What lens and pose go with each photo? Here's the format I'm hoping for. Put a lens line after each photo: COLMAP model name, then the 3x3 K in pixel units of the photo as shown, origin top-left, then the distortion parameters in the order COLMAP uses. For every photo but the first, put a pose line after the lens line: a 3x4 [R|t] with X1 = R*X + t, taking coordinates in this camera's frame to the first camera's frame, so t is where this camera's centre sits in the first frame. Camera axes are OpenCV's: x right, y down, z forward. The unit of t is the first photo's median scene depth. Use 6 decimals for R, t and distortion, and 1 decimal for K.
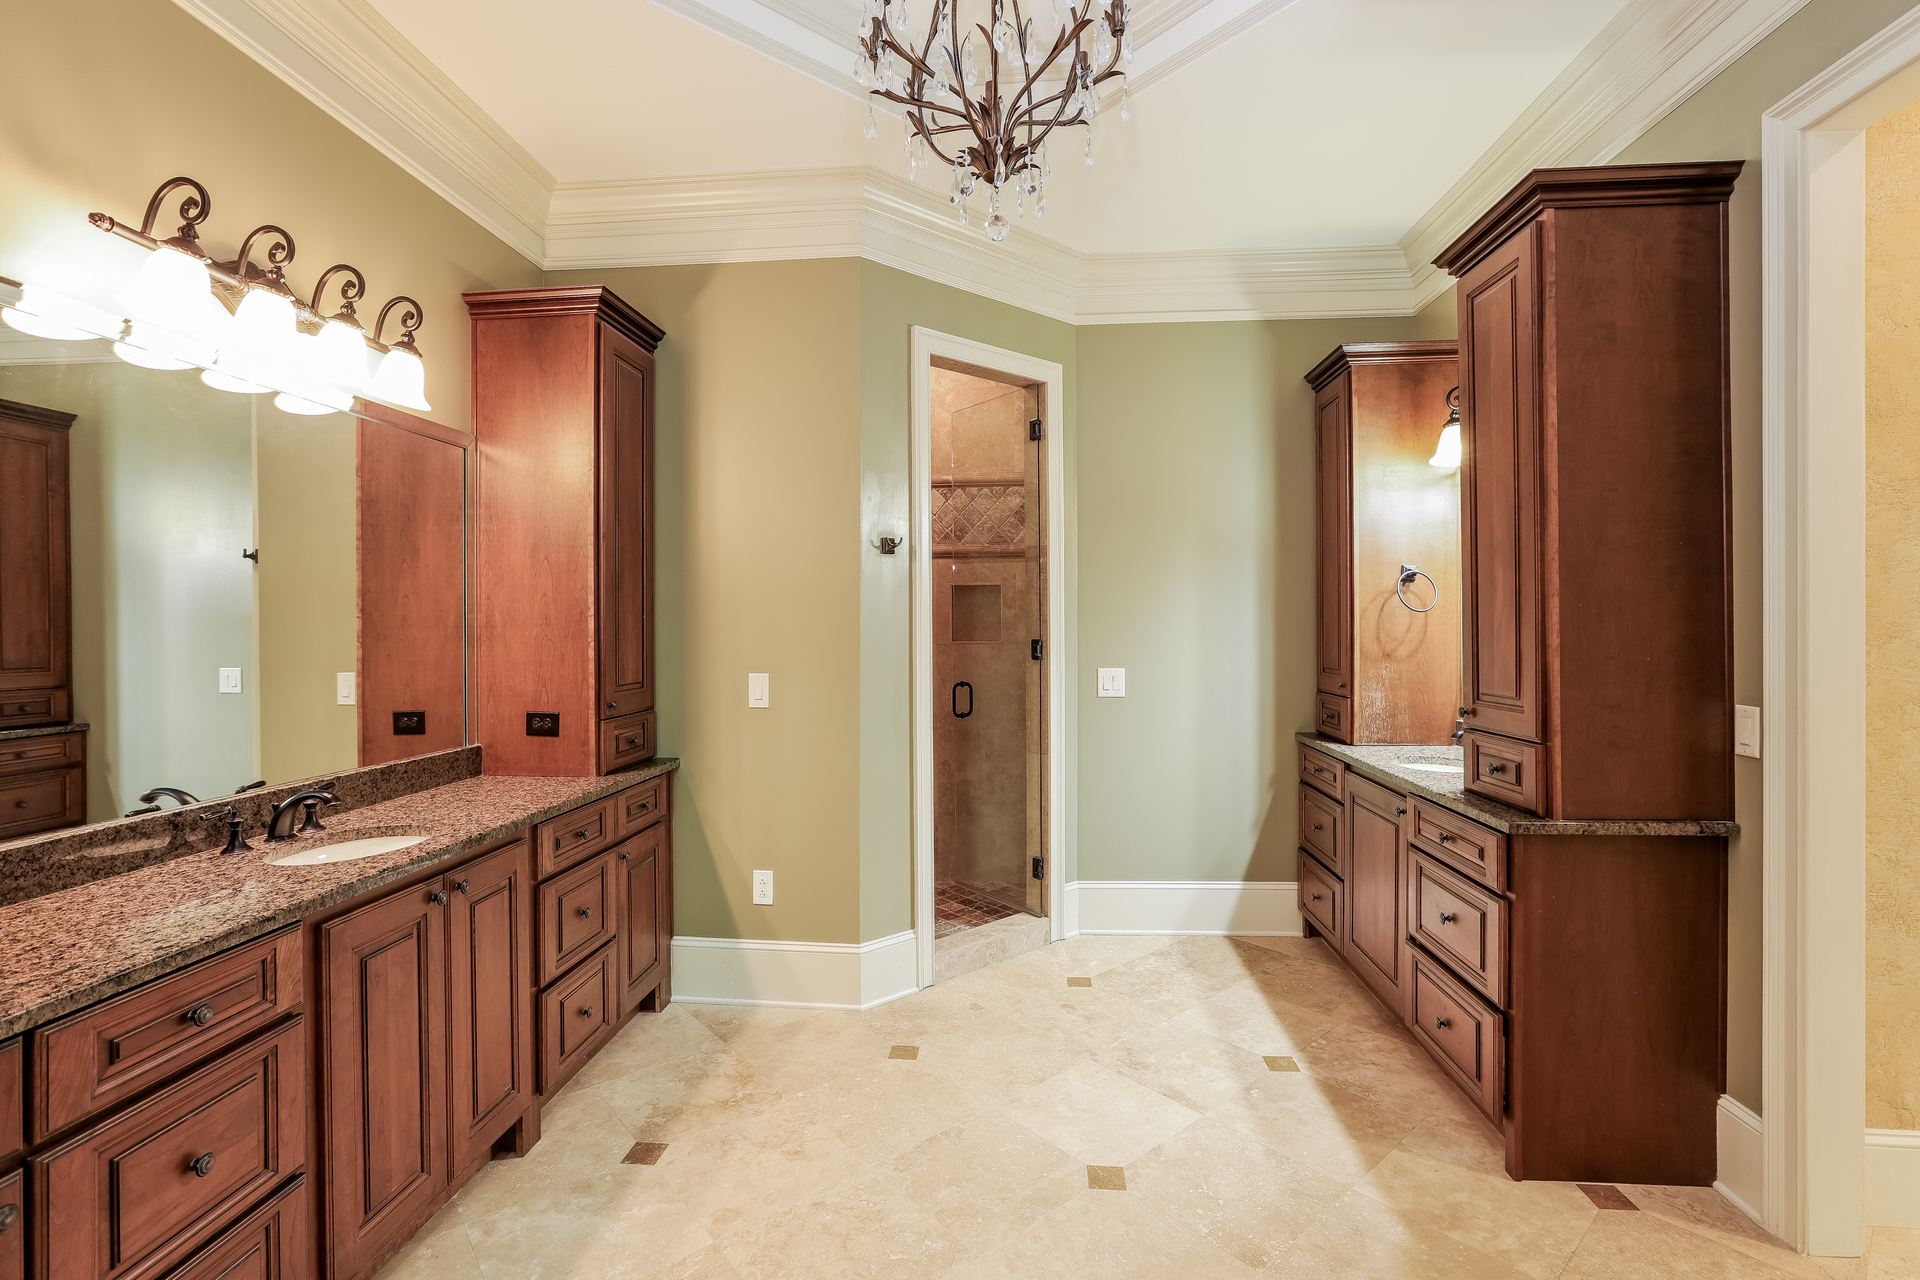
lens RADIAL K [[850.0, 0, 960.6], [0, 850.0, 624.0], [0, 0, 1]] dist [-0.053777, 0.021236]
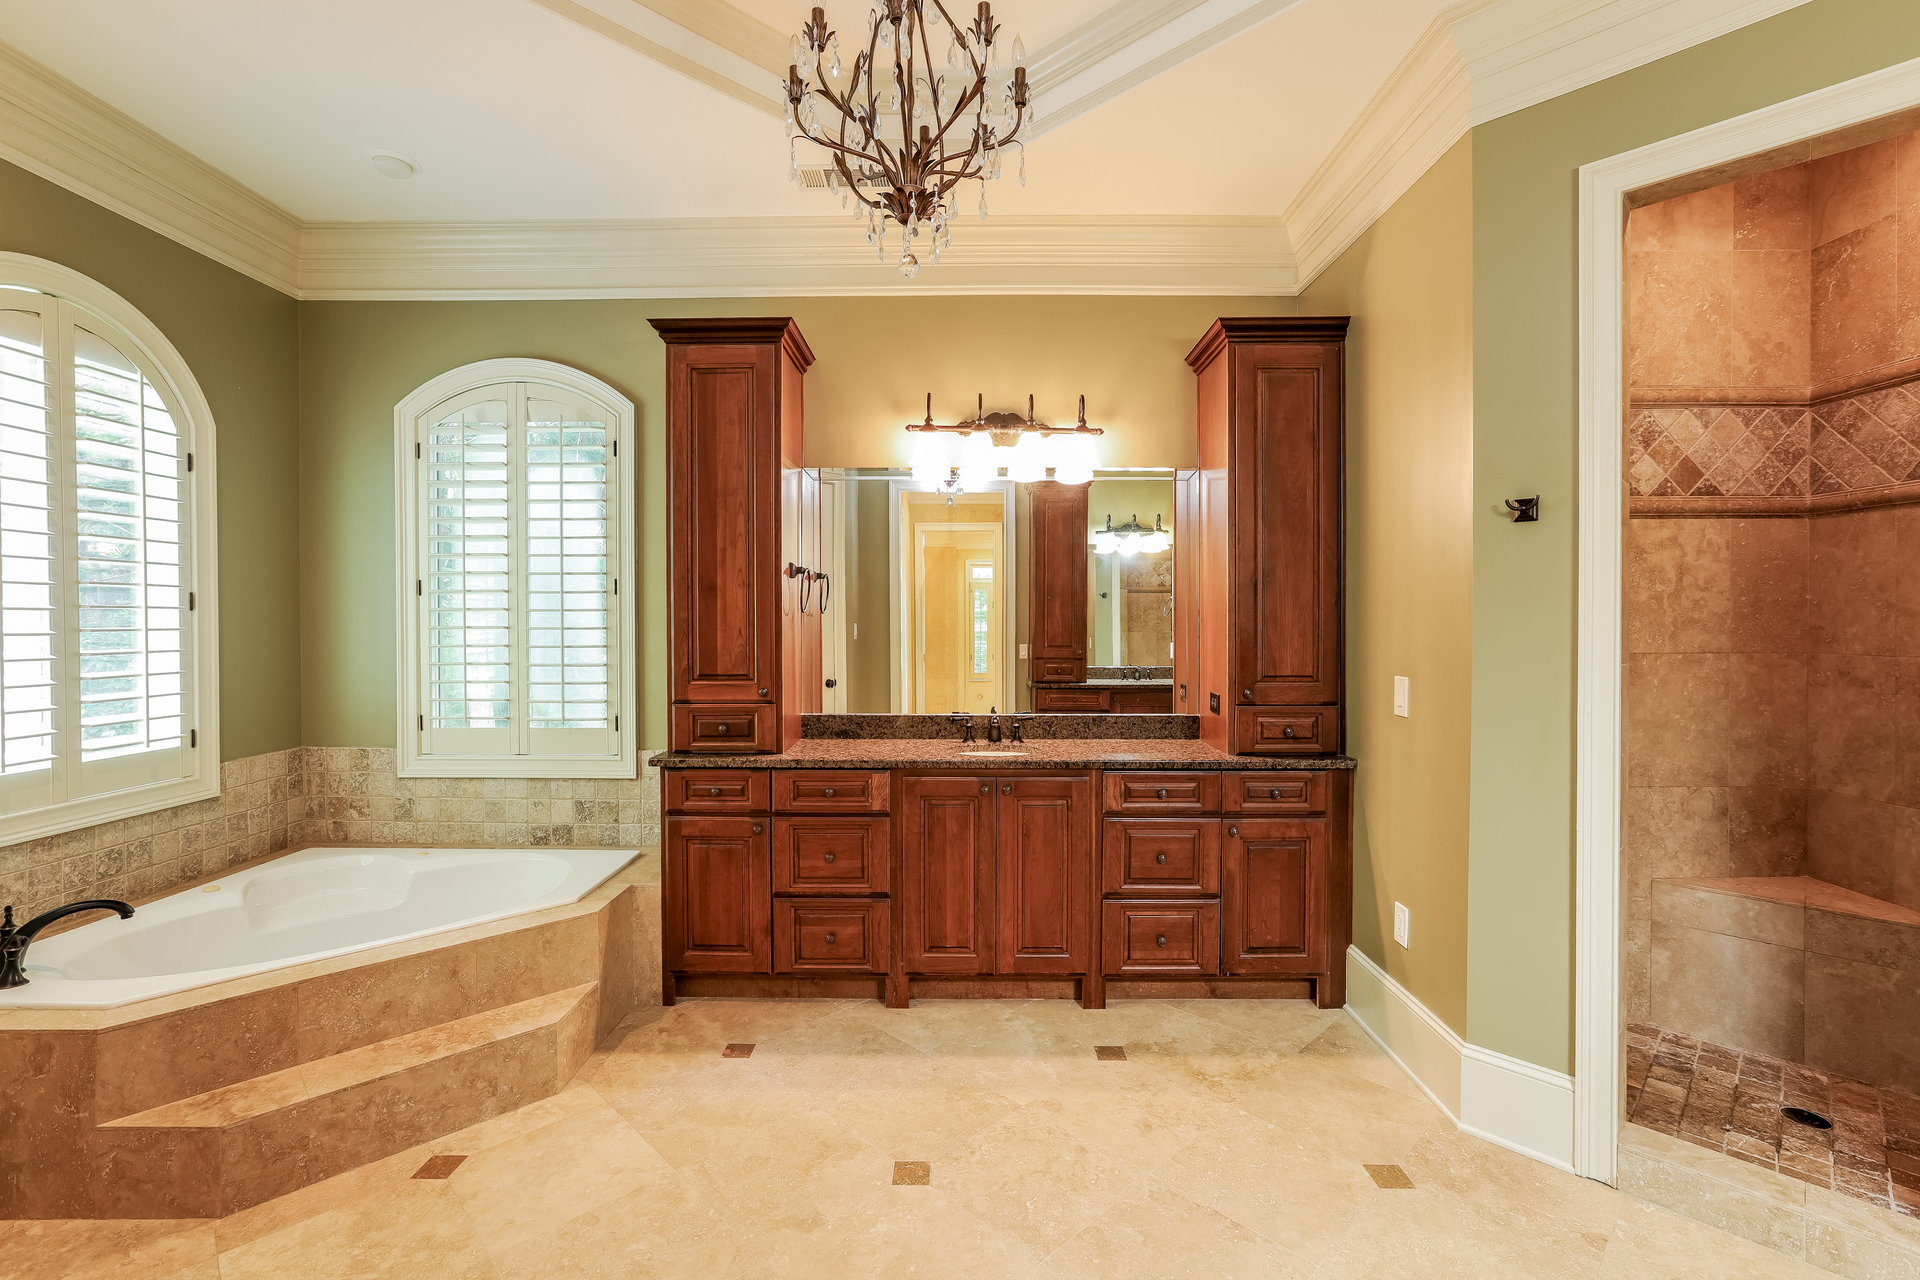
lens RADIAL K [[850.0, 0, 960.6], [0, 850.0, 624.0], [0, 0, 1]] dist [-0.053777, 0.021236]
pose [[0.061071, 0.008814, -0.998095, 0.738328], [0.002379, 0.999957, 0.008976, -0.005016], [0.998131, -0.002923, 0.061047, 0.627028]]
